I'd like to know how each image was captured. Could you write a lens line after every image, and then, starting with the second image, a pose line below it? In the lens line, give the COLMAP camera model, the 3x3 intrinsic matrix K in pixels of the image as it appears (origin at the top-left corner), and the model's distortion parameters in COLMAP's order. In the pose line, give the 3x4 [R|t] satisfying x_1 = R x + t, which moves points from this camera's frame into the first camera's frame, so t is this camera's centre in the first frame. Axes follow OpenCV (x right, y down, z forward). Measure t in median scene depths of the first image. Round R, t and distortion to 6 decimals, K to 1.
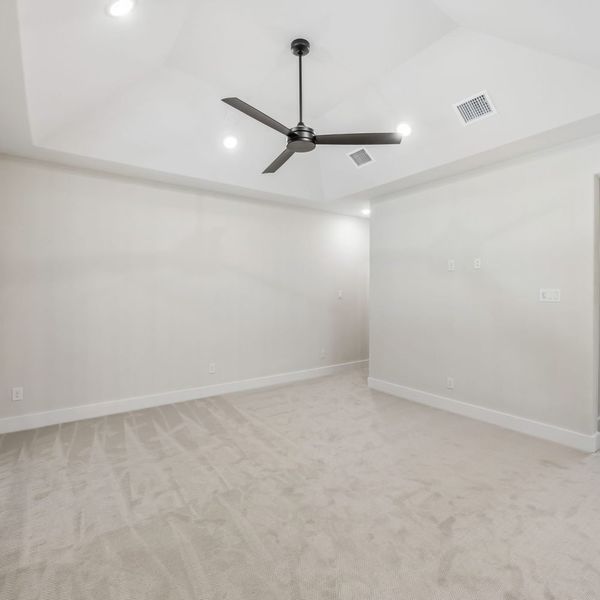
lens RADIAL K [[345.6, 0, 295.9], [0, 345.6, 298.0], [0, 0, 1]] dist [0.000761, -0.000132]
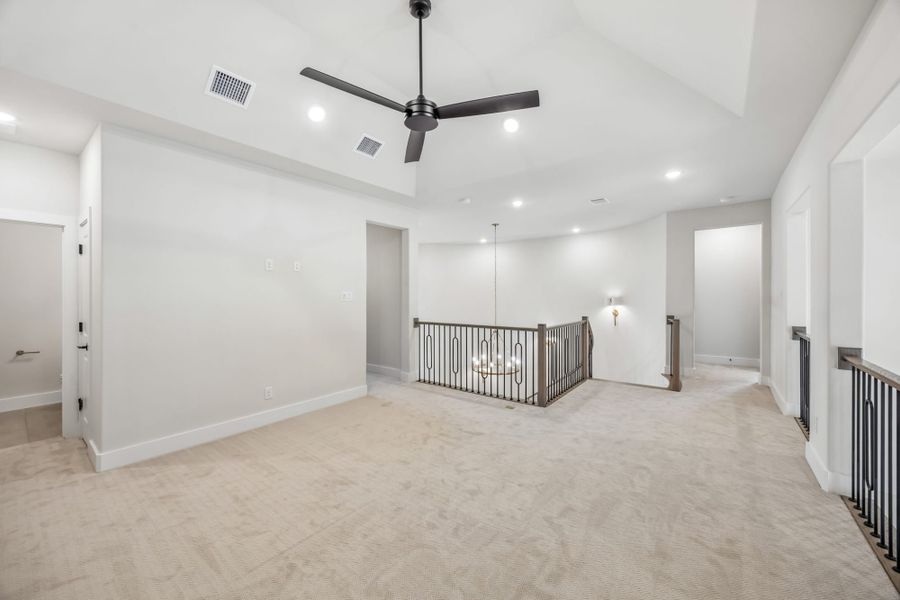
lens RADIAL K [[346.3, 0, 444.8], [0, 346.3, 298.2], [0, 0, 1]] dist [0.000297, 0.000029]
pose [[-0.281780, -0.004227, 0.959470, -0.698366], [0.019257, 0.999764, 0.010061, -0.005571], [-0.959286, 0.021312, -0.281633, 0.999004]]
